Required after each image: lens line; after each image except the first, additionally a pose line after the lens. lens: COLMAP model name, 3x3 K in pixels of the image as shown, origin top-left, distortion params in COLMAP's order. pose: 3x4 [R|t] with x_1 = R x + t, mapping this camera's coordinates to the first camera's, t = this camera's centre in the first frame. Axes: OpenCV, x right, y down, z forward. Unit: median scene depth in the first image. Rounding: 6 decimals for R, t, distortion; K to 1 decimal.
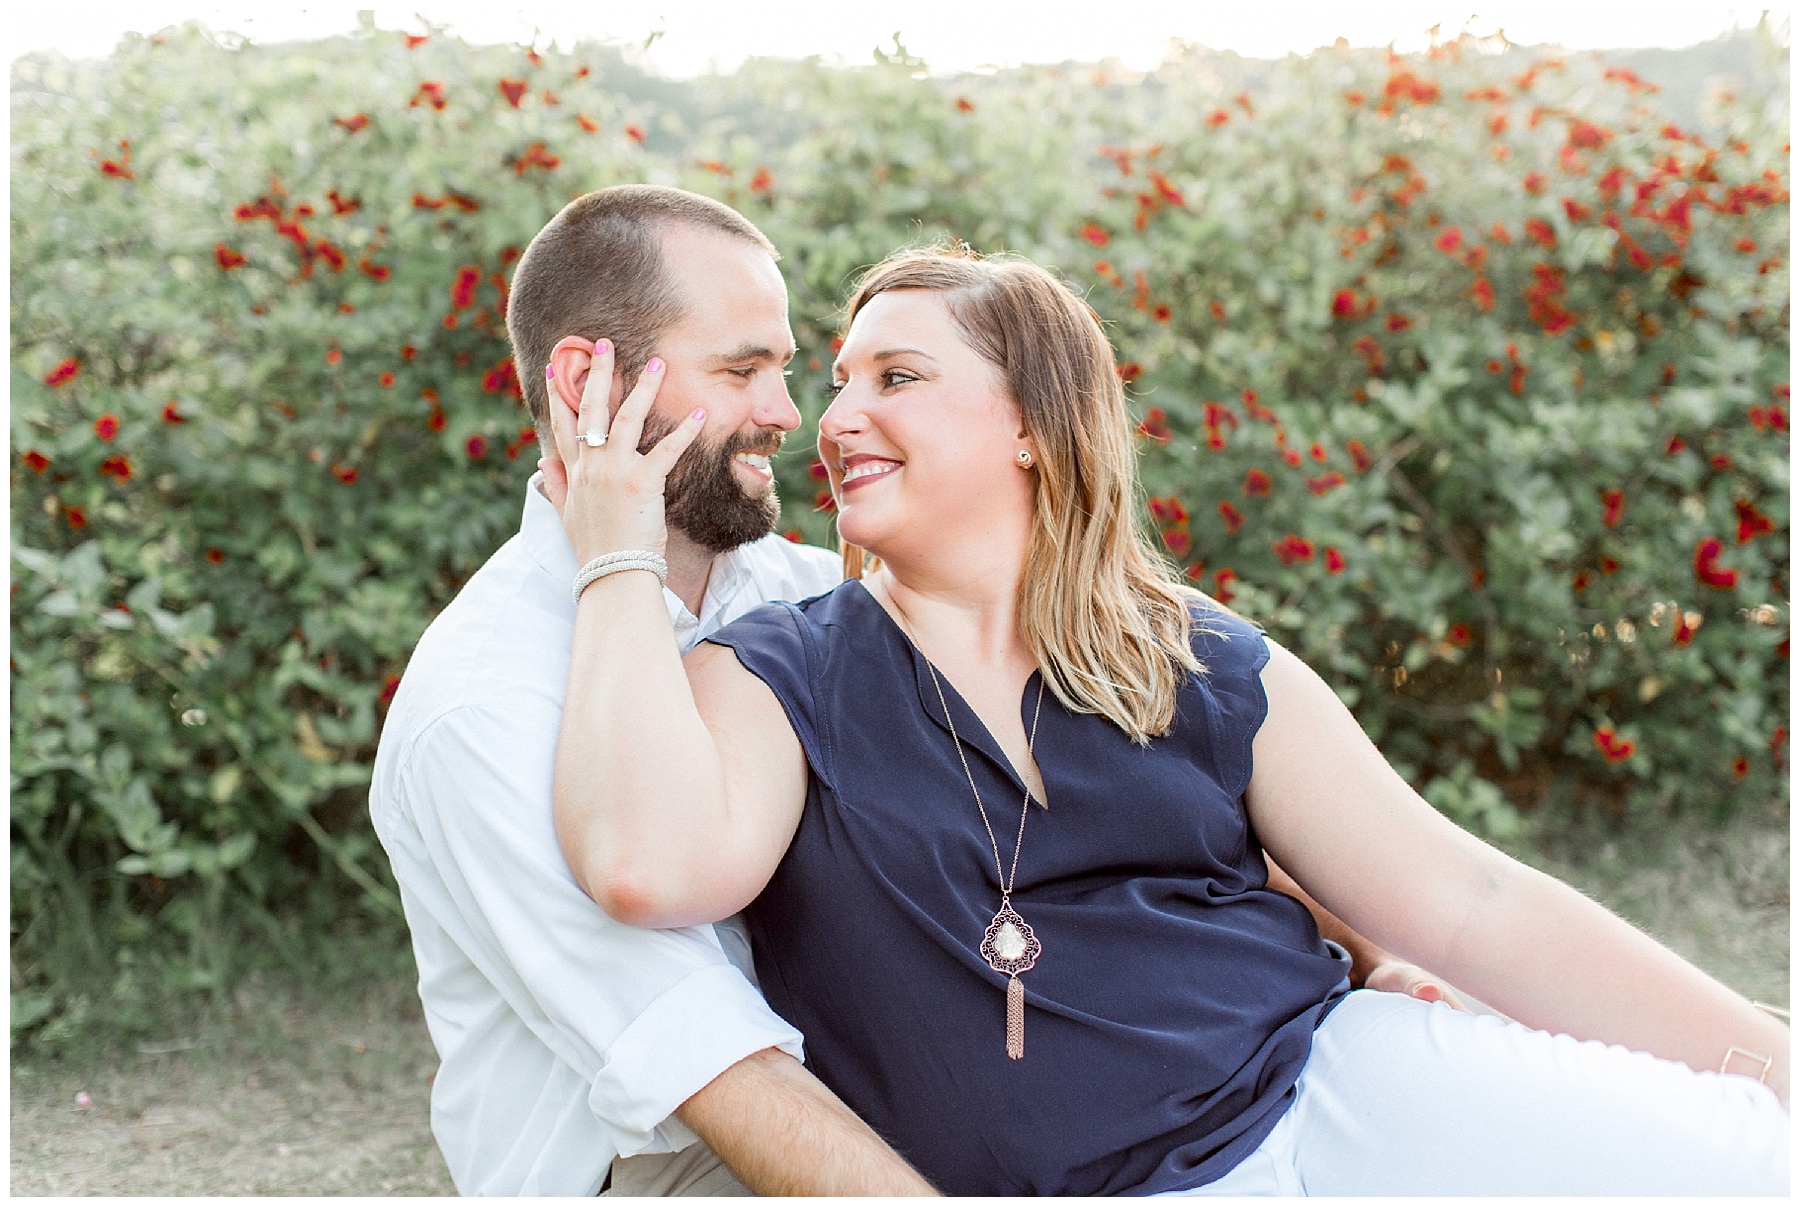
lens RADIAL K [[2635.4, 0, 900.0], [0, 2635.4, 603.5], [0, 0, 1]] dist [0.000680, 0.012129]
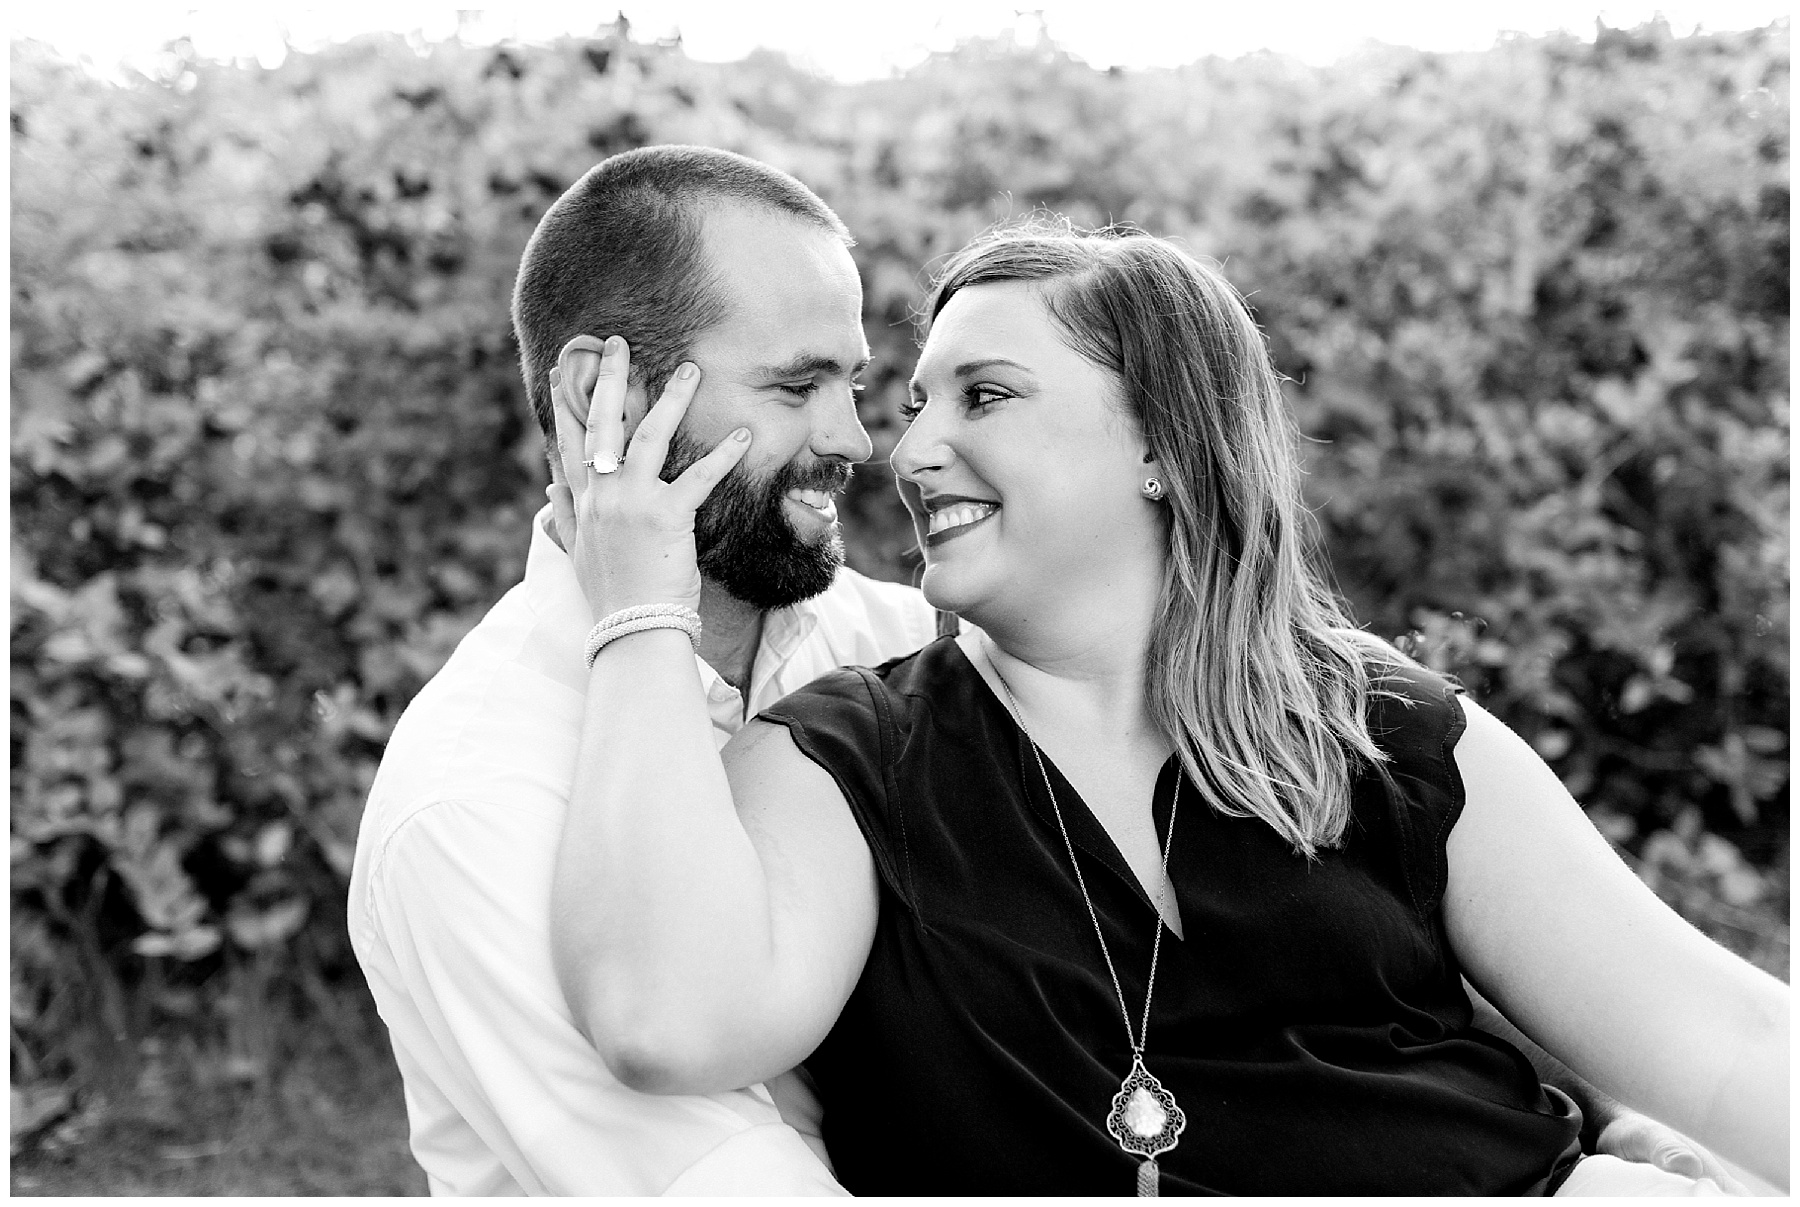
lens RADIAL K [[2795.7, 0, 903.1], [0, 2795.7, 583.5], [0, 0, 1]] dist [0.014617, 0.028222]
pose [[0.998337, -0.004241, -0.057486, 0.008807], [0.003621, 0.999934, -0.010879, -0.007766], [0.057529, 0.010653, 0.998287, 0.072661]]
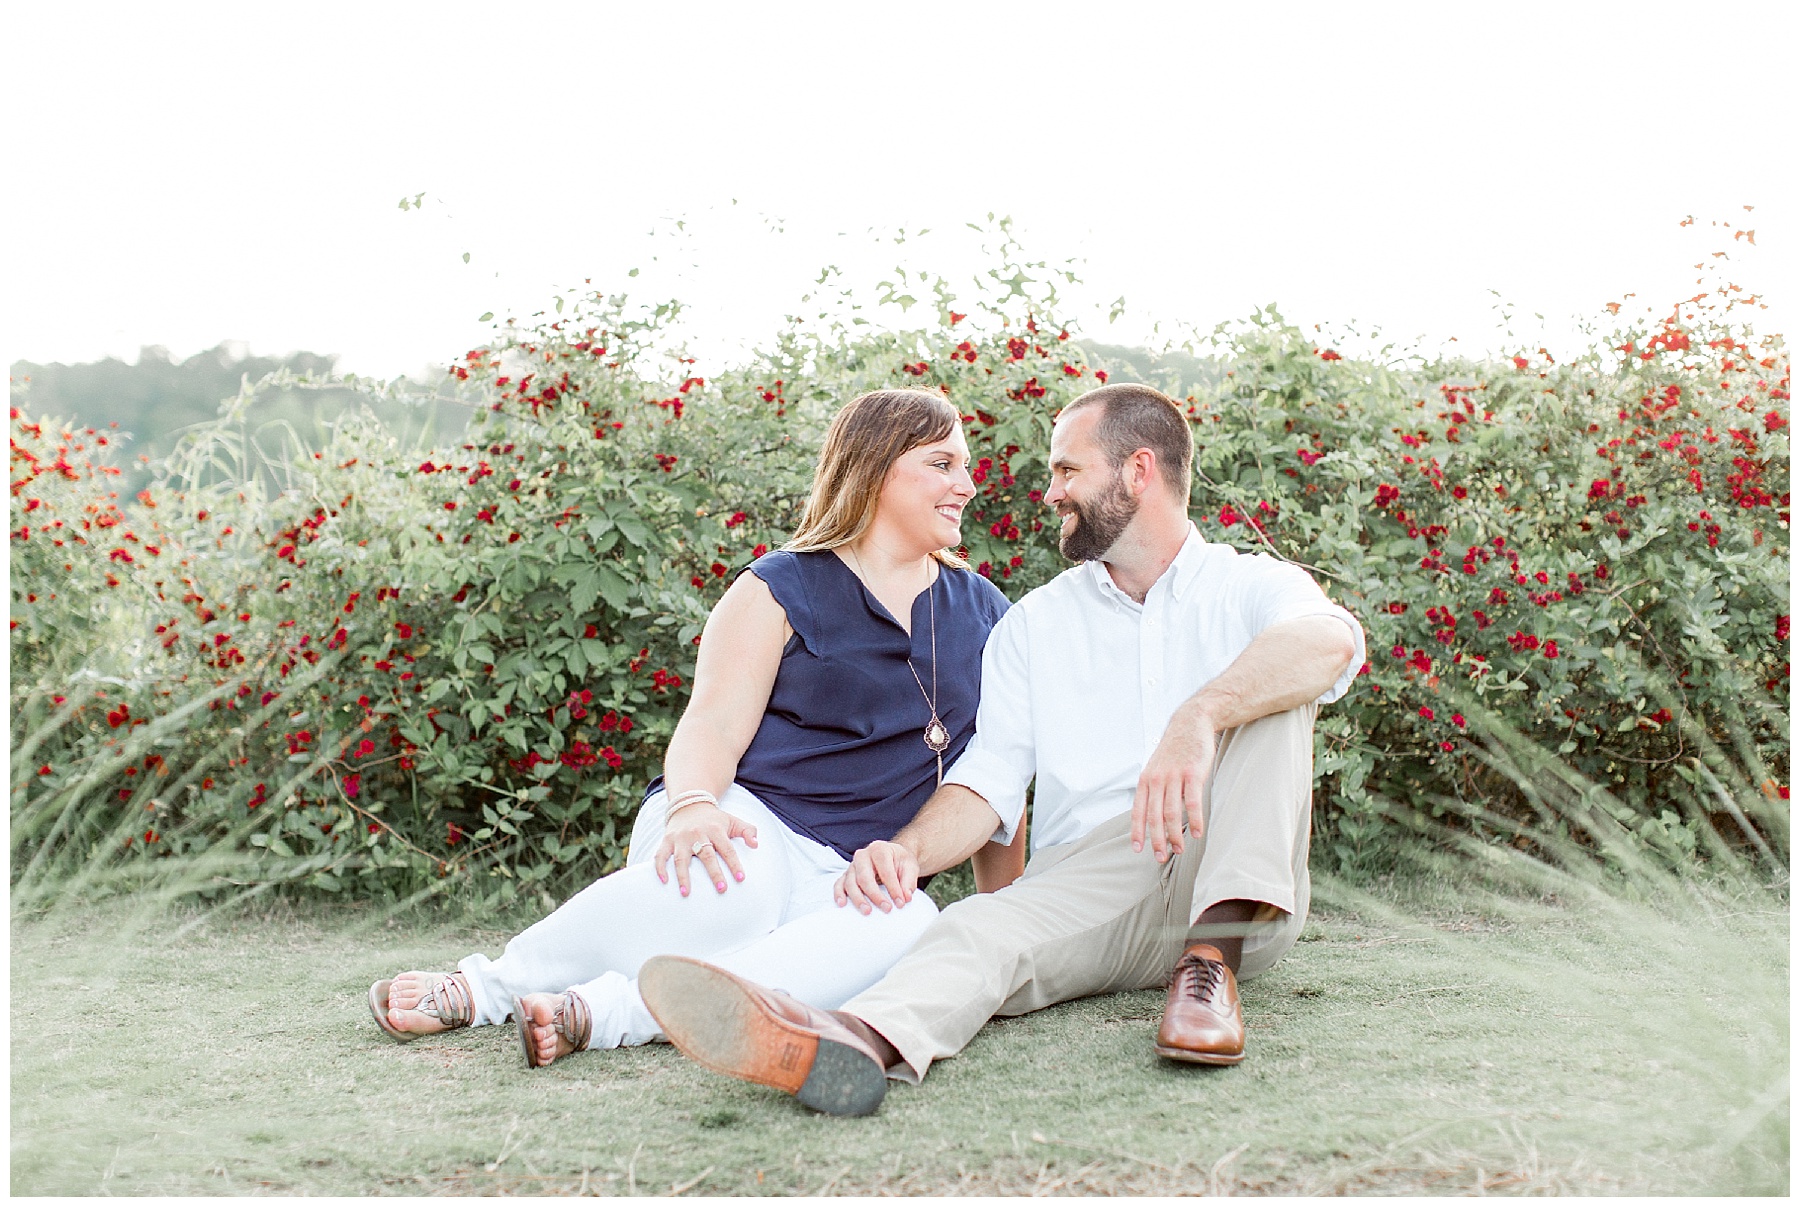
lens RADIAL K [[2635.4, 0, 900.0], [0, 2635.4, 603.5], [0, 0, 1]] dist [0.000680, 0.012129]
pose [[0.968298, 0.006370, -0.249718, 0.184916], [-0.034702, 0.993412, -0.109219, 0.135693], [0.247377, 0.114422, 0.962139, -0.528196]]
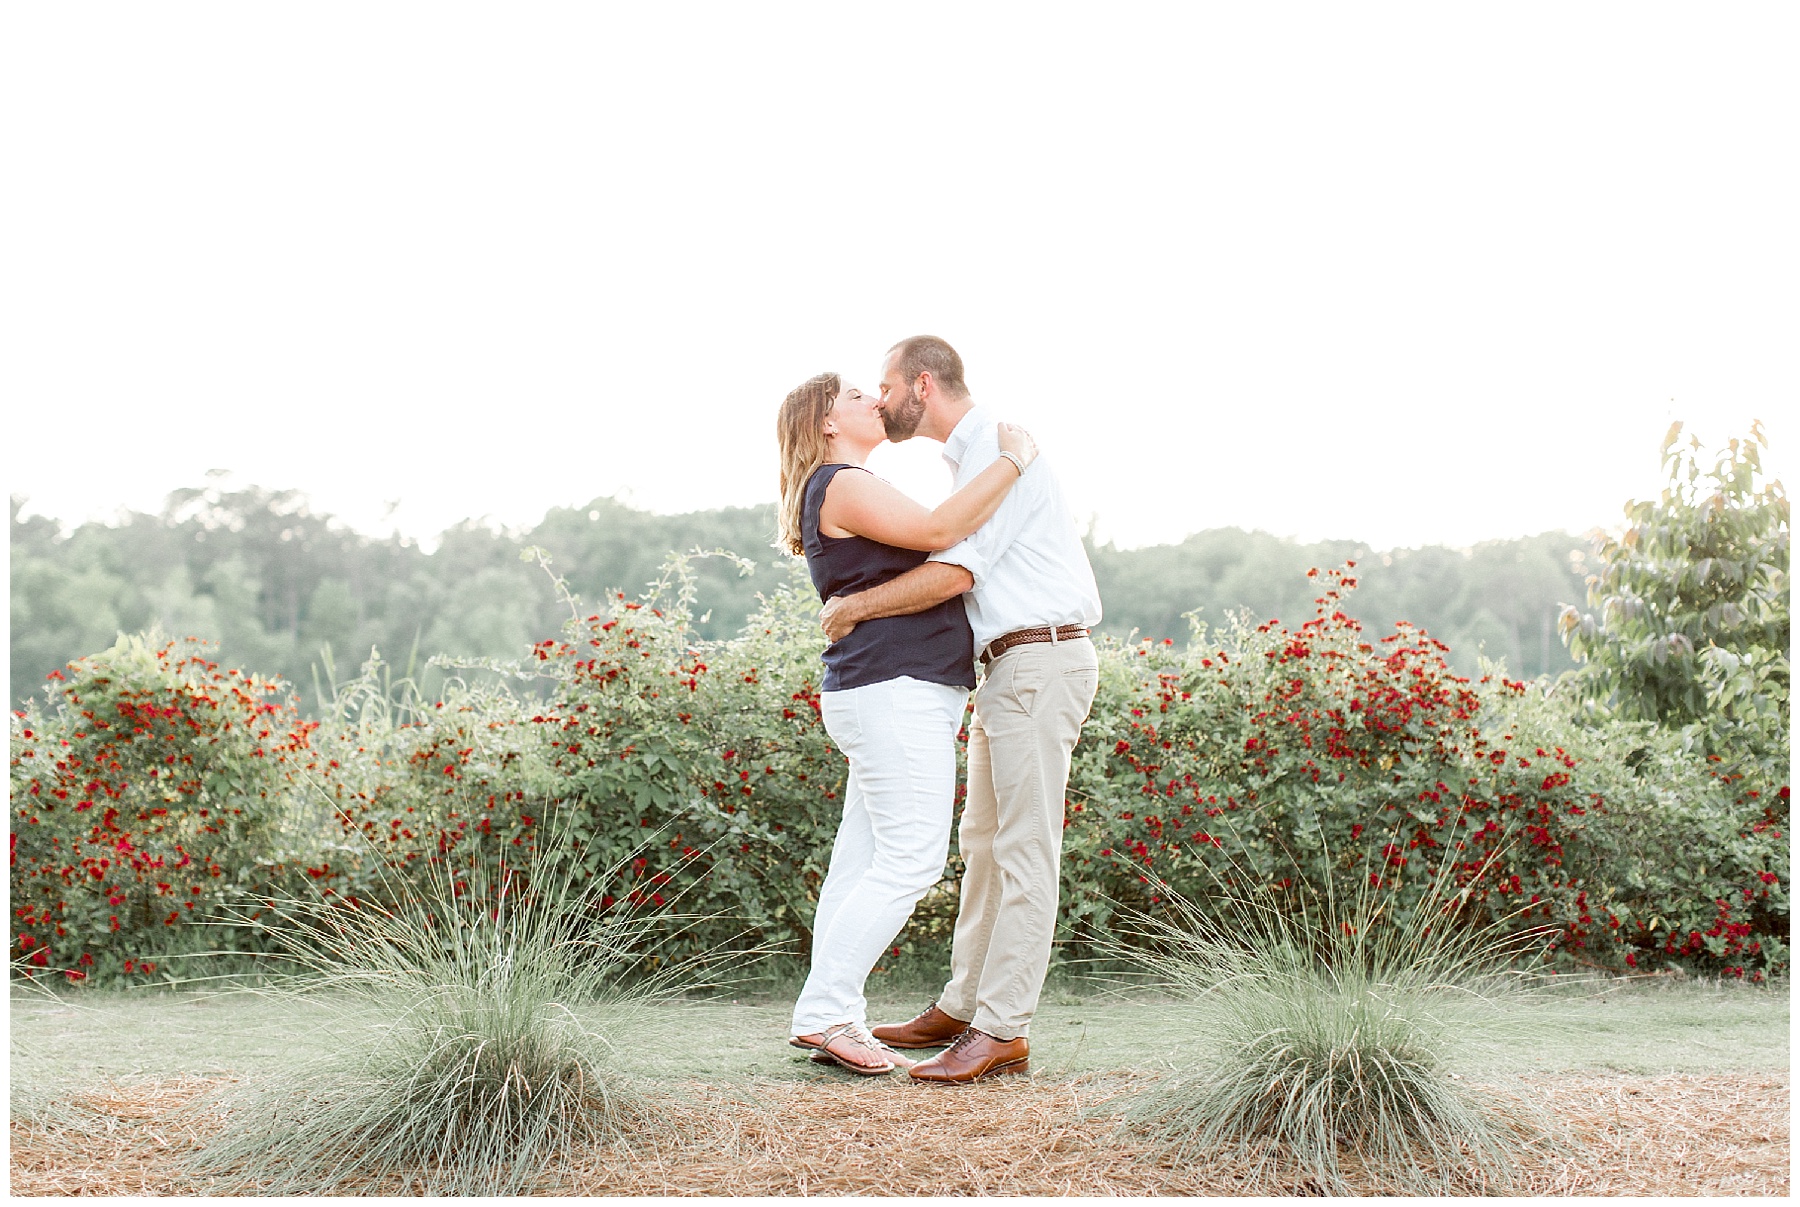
lens RADIAL K [[2795.7, 0, 903.1], [0, 2795.7, 583.5], [0, 0, 1]] dist [0.014617, 0.028222]
pose [[0.987574, 0.012064, -0.156692, 0.291095], [-0.040807, 0.982536, -0.181544, 0.242240], [0.151765, 0.185682, 0.970819, -1.709301]]
